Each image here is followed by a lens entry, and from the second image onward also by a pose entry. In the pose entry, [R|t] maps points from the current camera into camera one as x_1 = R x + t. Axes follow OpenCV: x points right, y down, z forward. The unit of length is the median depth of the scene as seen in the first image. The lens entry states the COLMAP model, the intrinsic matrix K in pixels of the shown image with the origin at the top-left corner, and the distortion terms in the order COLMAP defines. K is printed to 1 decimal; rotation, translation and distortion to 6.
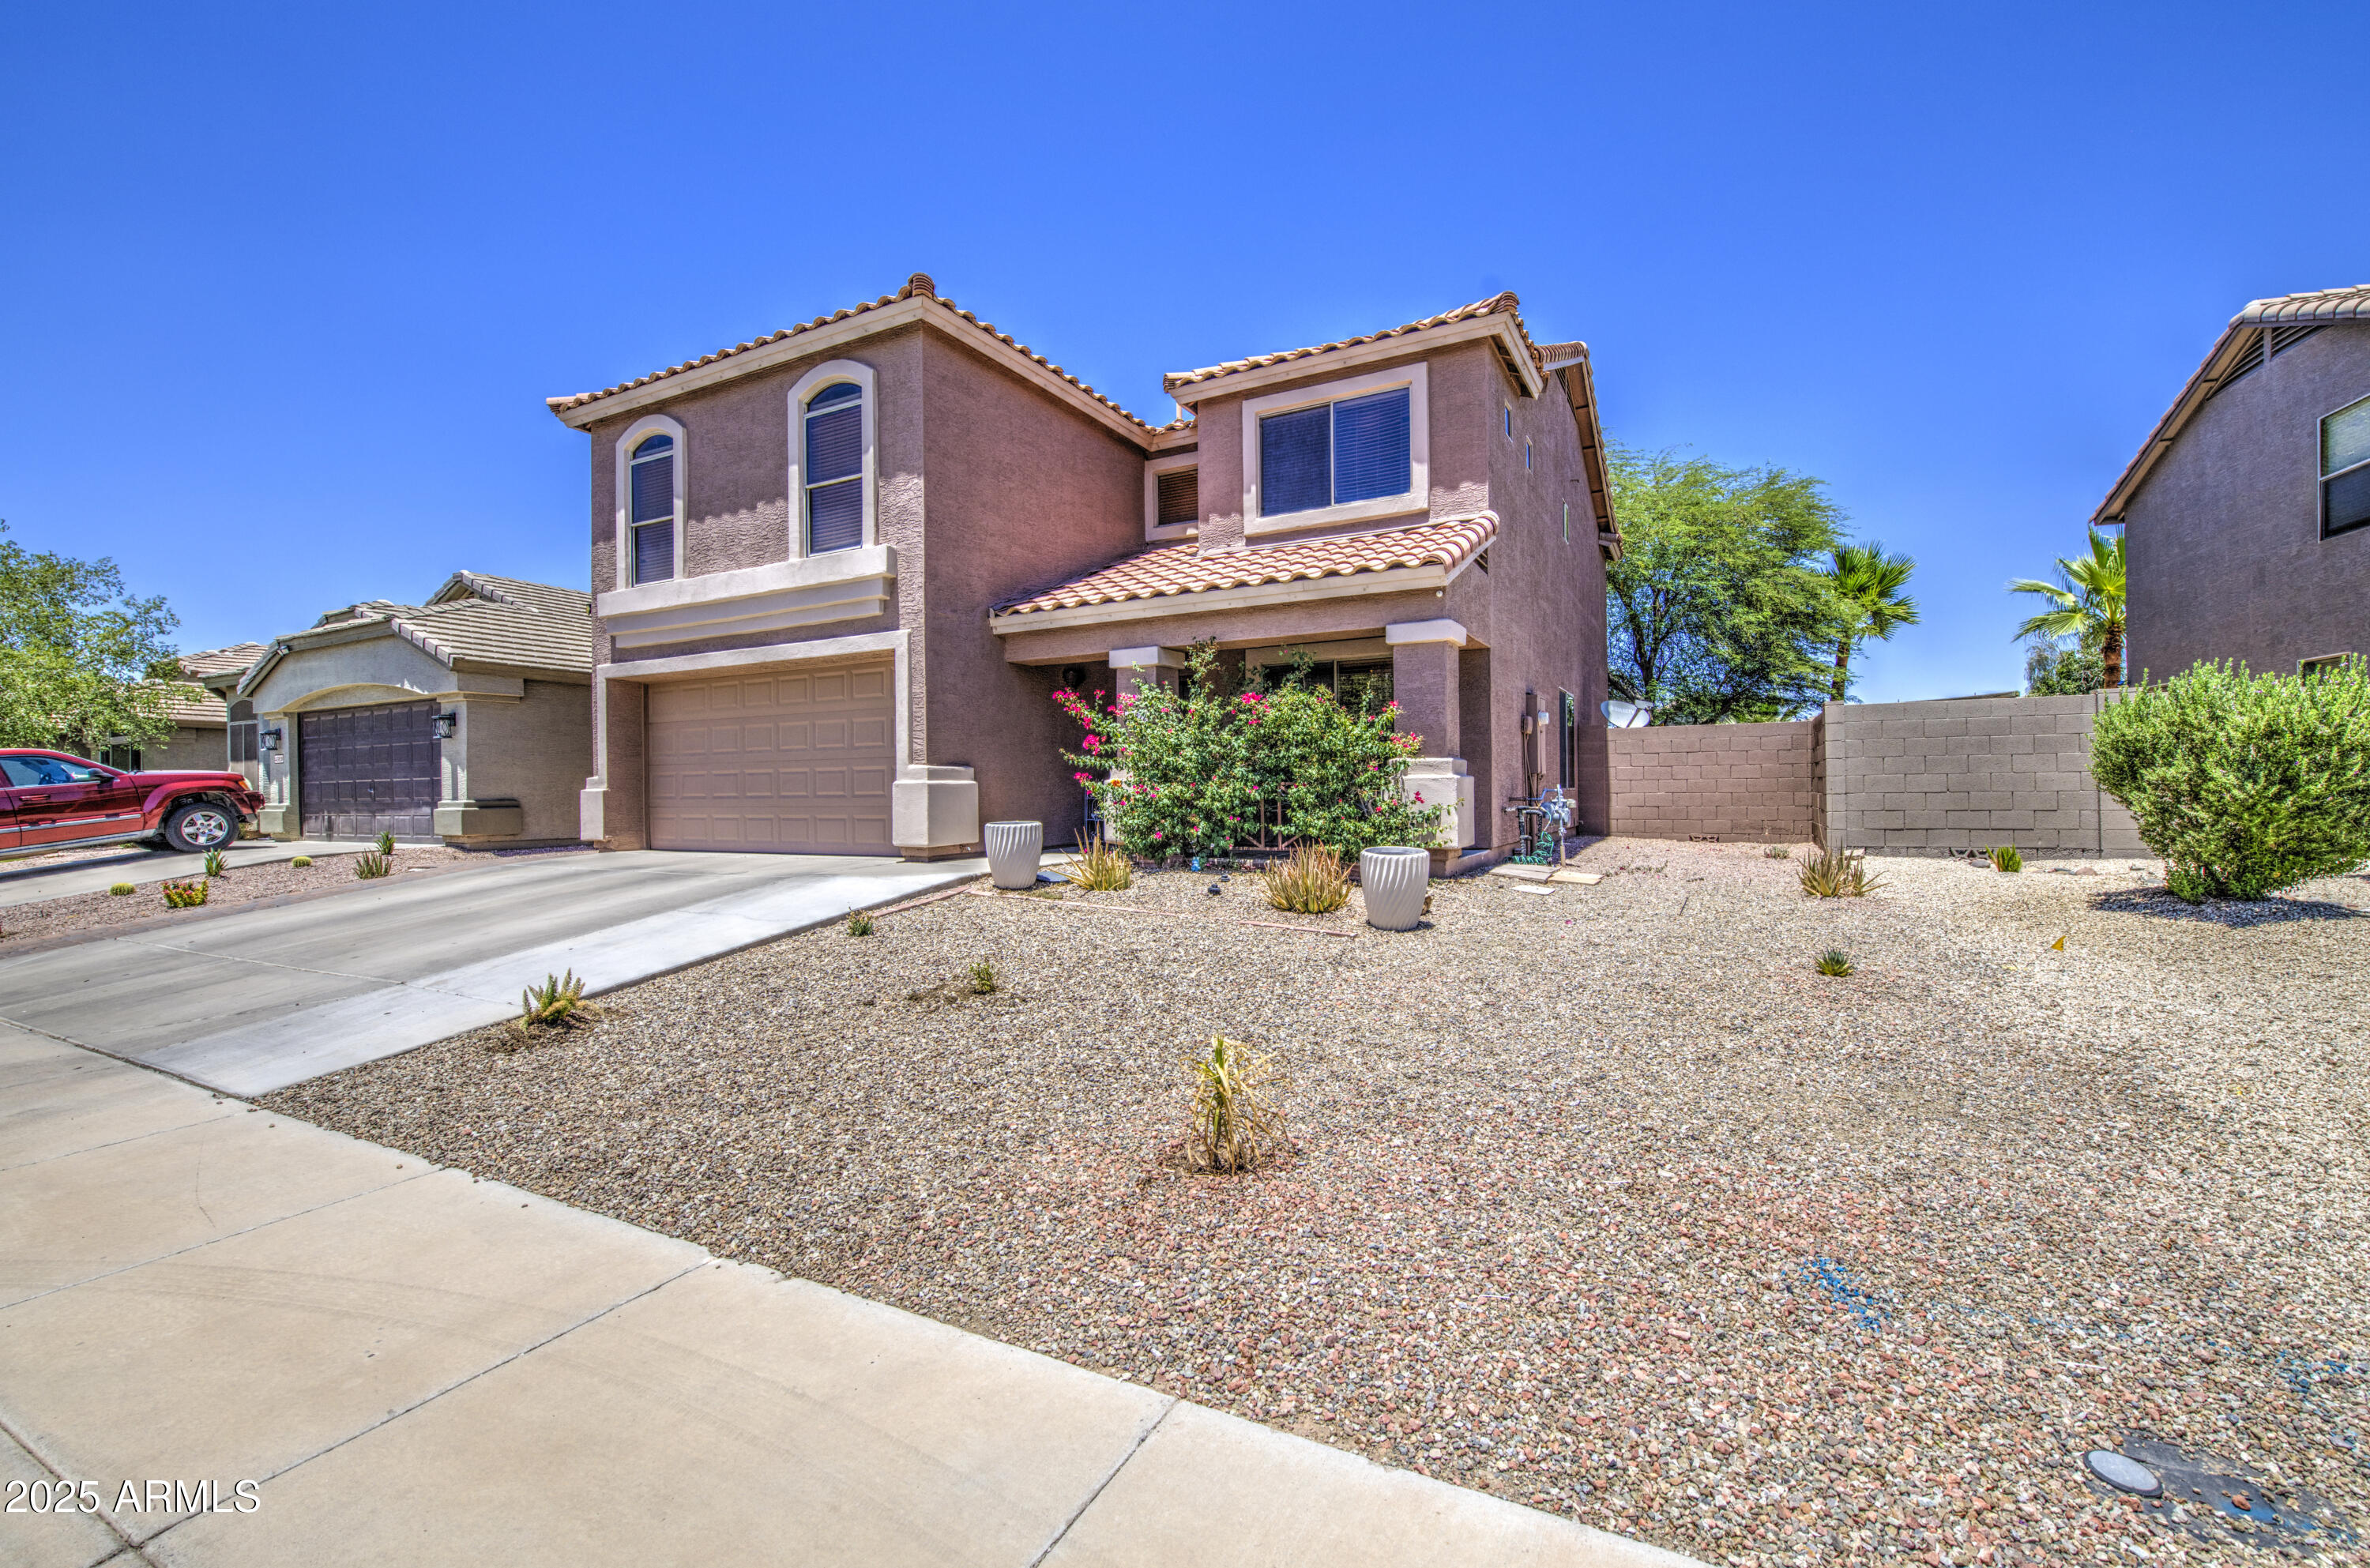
lens RADIAL K [[971.2, 0, 1217.8], [0, 971.2, 793.3], [0, 0, 1]] dist [-0.000511, -0.000420]
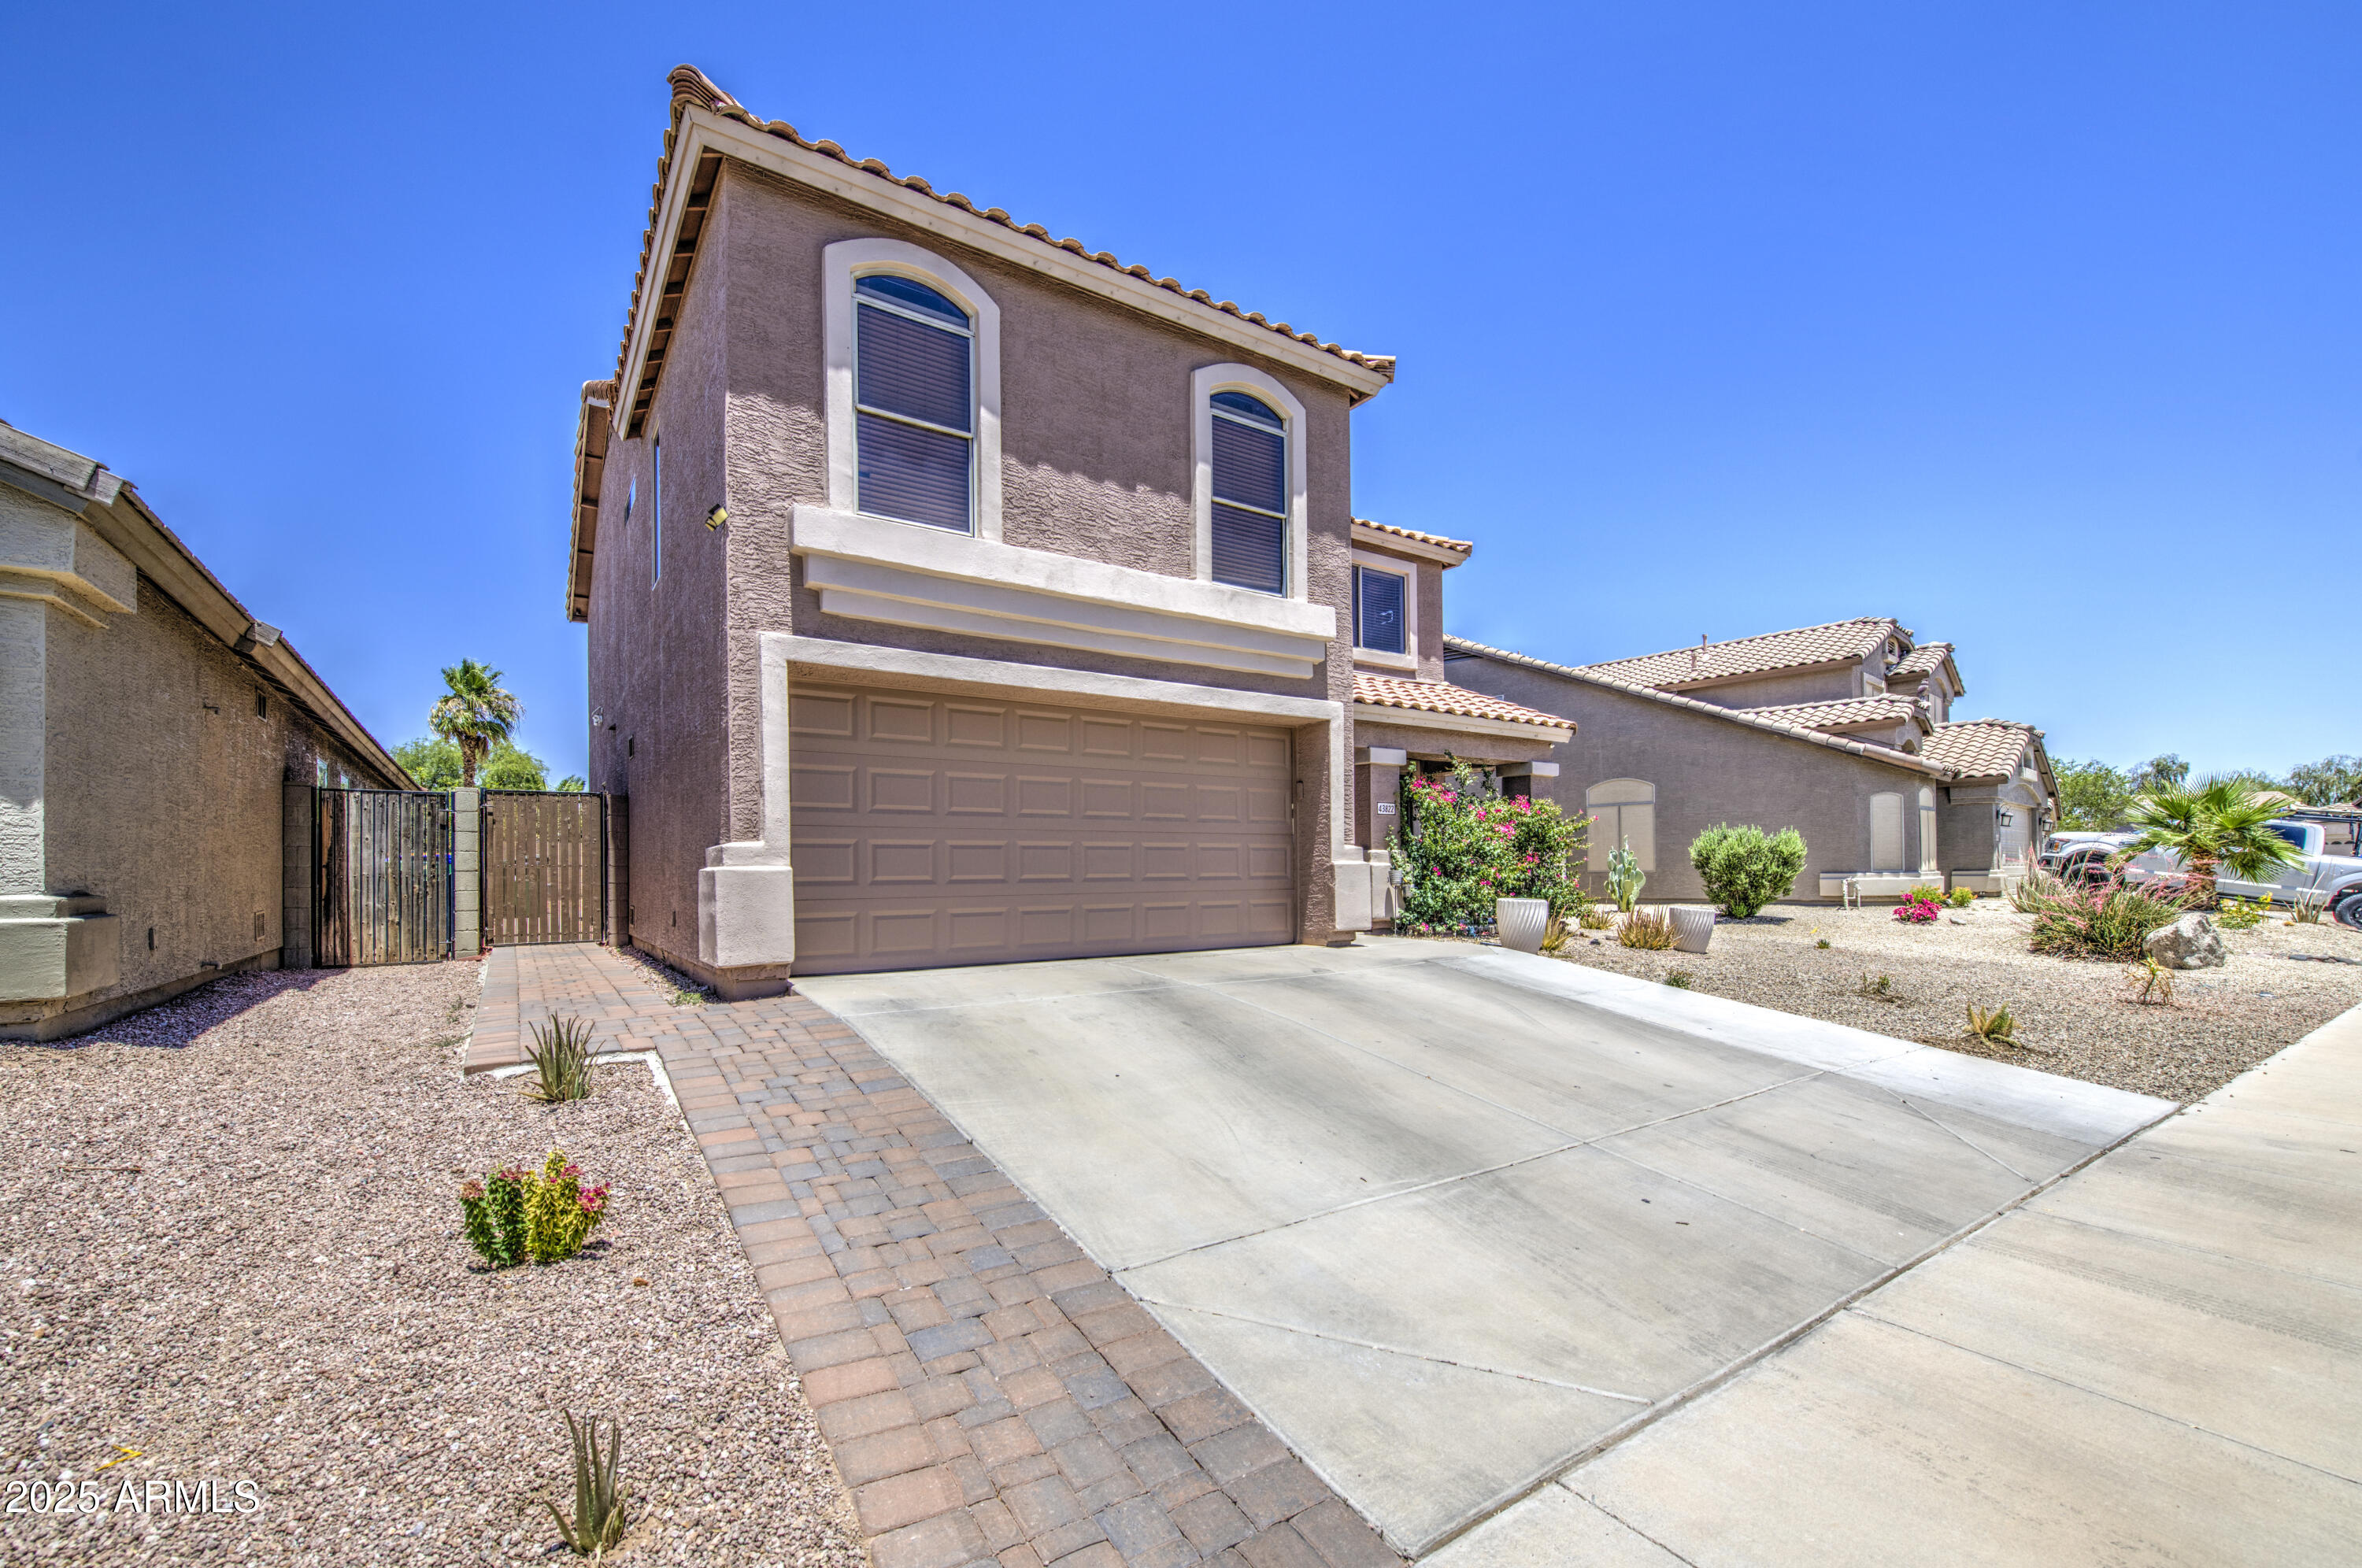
lens RADIAL K [[965.3, 0, 1171.9], [0, 965.3, 869.0], [0, 0, 1]] dist [-0.002820, -0.000370]
pose [[0.484193, 0.009646, 0.874908, -1.061982], [0.005244, 0.999889, -0.013925, 0.006008], [-0.874946, 0.011330, 0.484089, 0.596377]]
